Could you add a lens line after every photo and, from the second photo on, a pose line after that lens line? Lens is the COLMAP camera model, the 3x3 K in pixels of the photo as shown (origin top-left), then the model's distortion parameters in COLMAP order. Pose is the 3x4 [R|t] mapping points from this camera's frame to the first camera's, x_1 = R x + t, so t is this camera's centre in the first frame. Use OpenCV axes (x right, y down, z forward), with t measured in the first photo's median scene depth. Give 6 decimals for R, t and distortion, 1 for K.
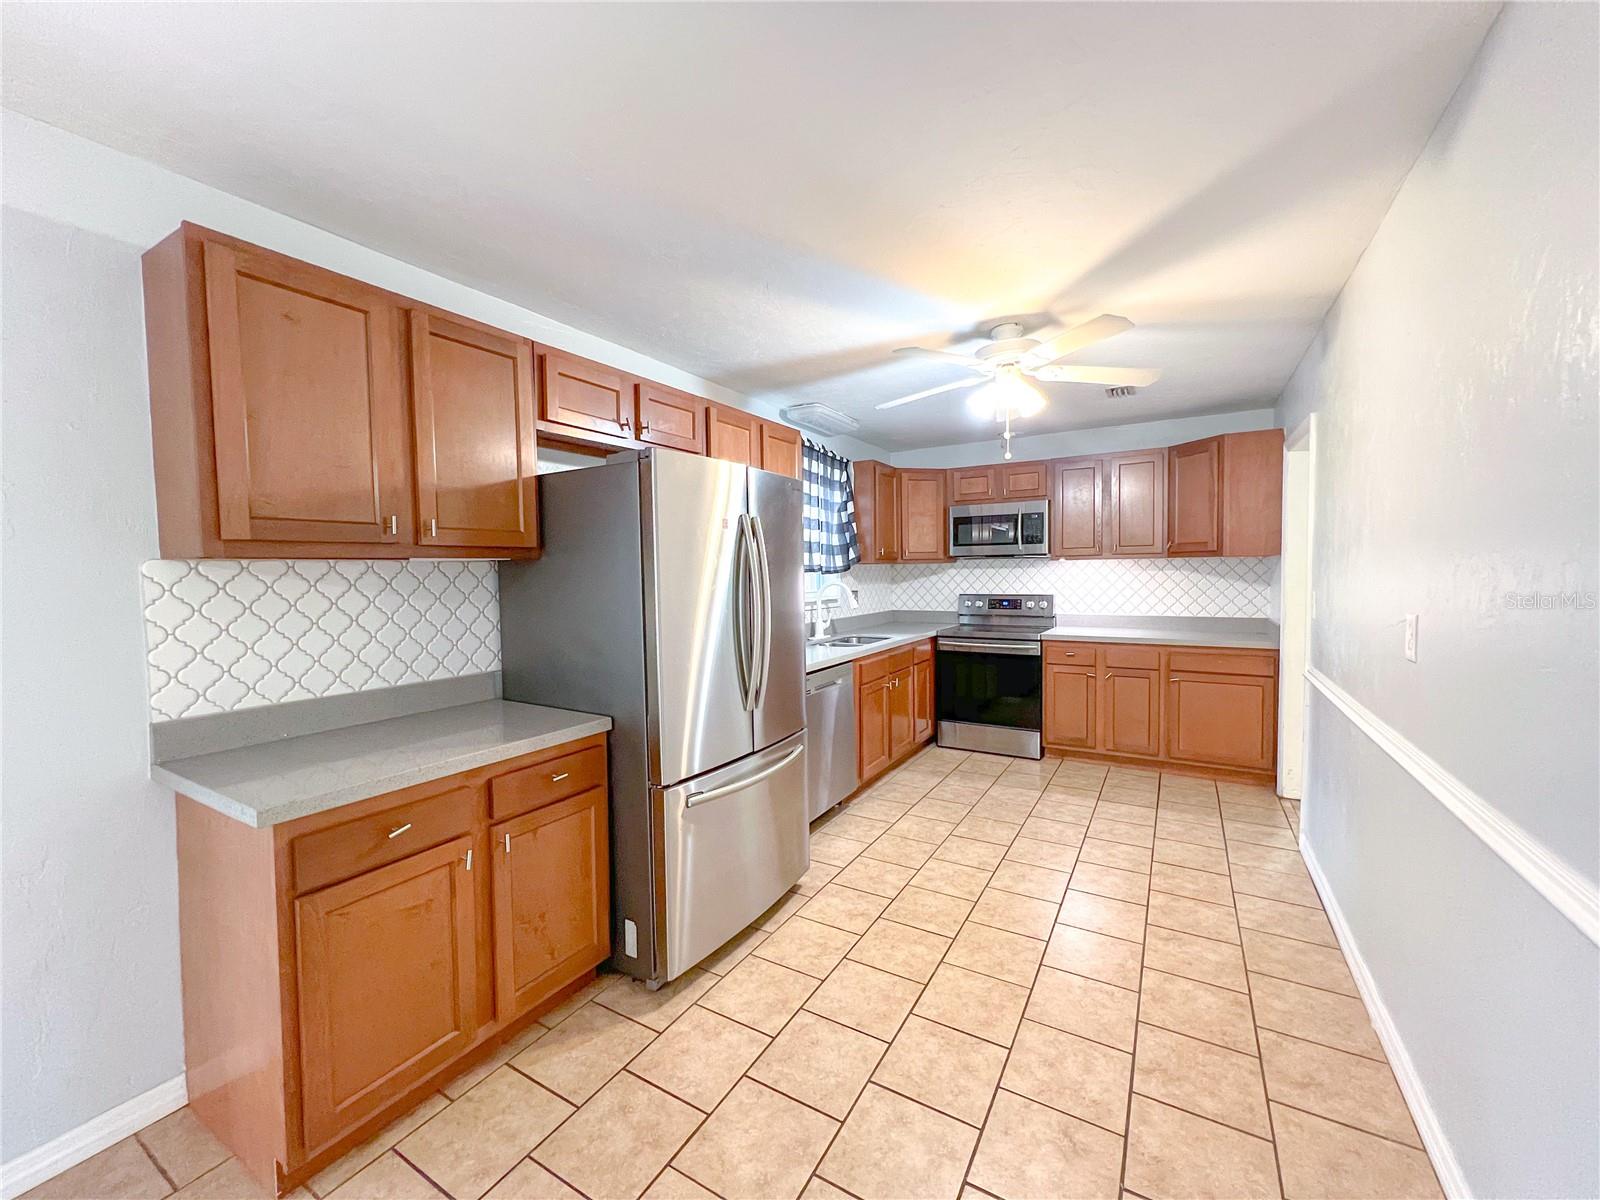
lens RADIAL K [[640.2, 0, 799.4], [0, 640.2, 592.0], [0, 0, 1]] dist [0.001083, 0.000156]
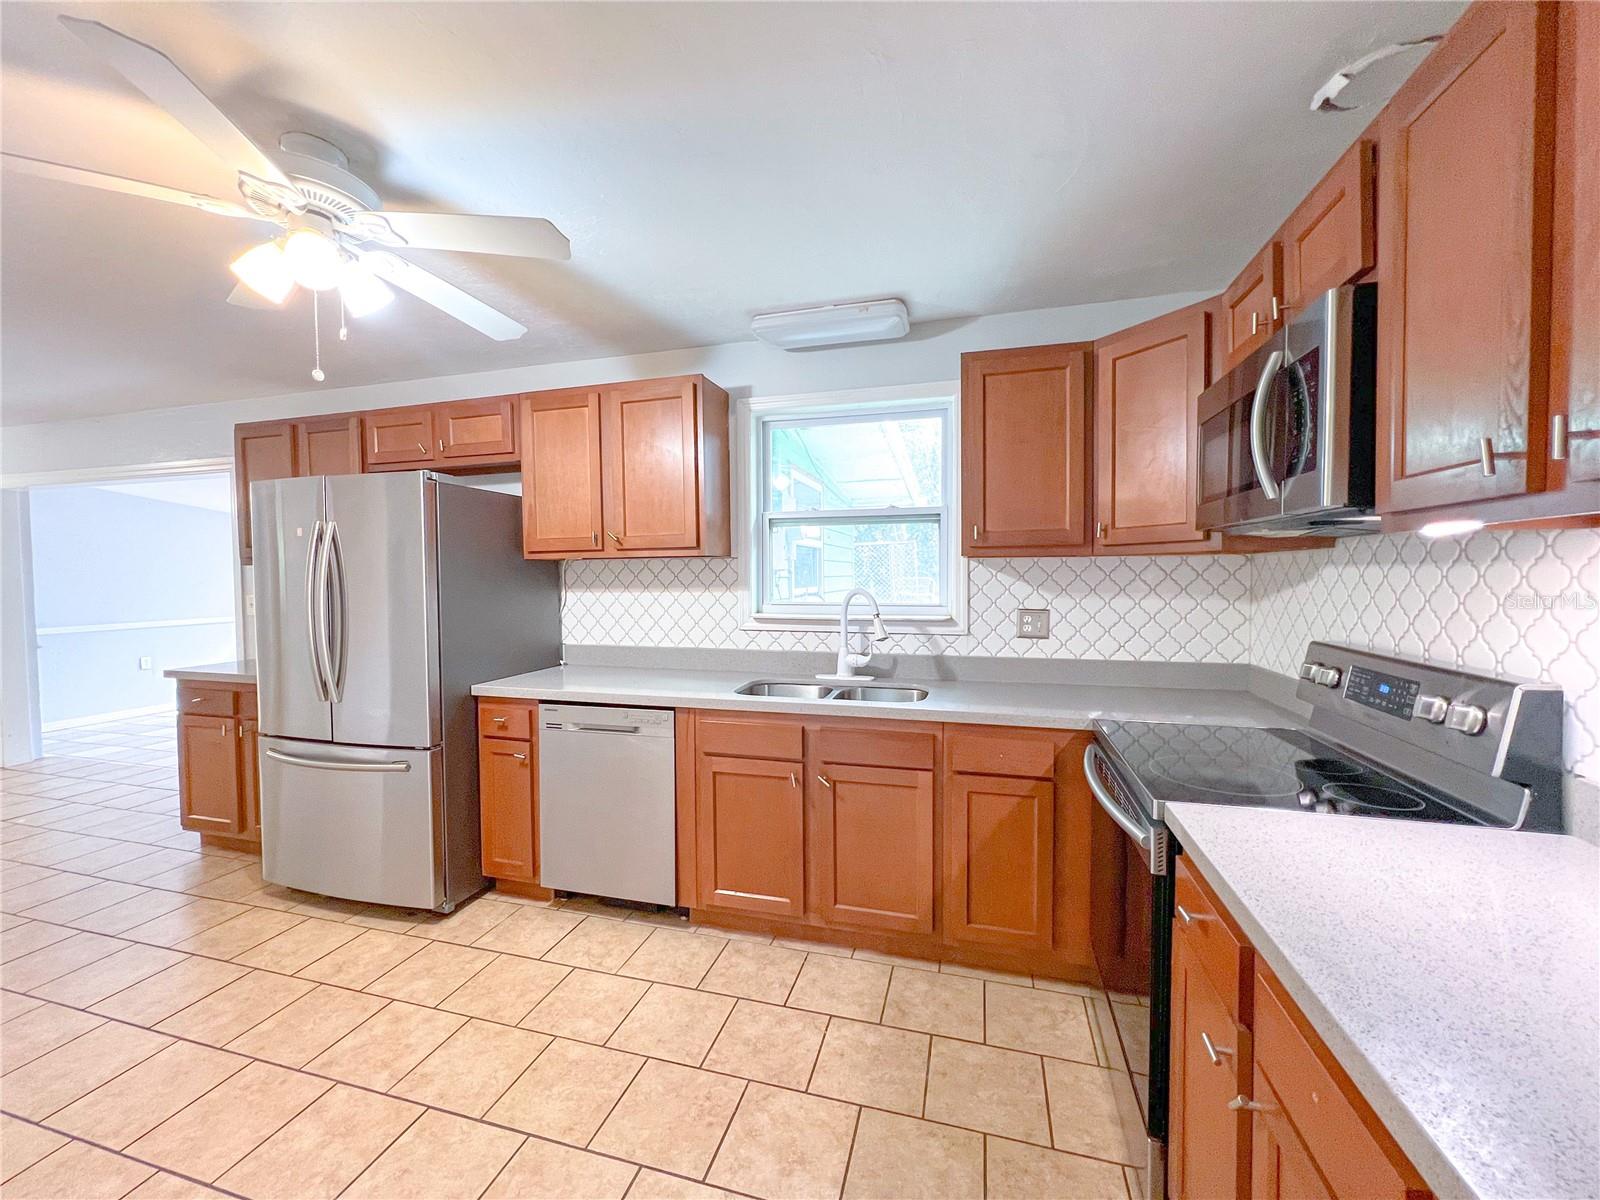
lens RADIAL K [[640.2, 0, 799.4], [0, 640.2, 592.0], [0, 0, 1]] dist [0.001083, 0.000156]
pose [[0.252501, 0.037772, -0.966859, 0.749069], [-0.028458, 0.999095, 0.031600, -0.037400], [0.967178, 0.019536, 0.253348, 0.957795]]
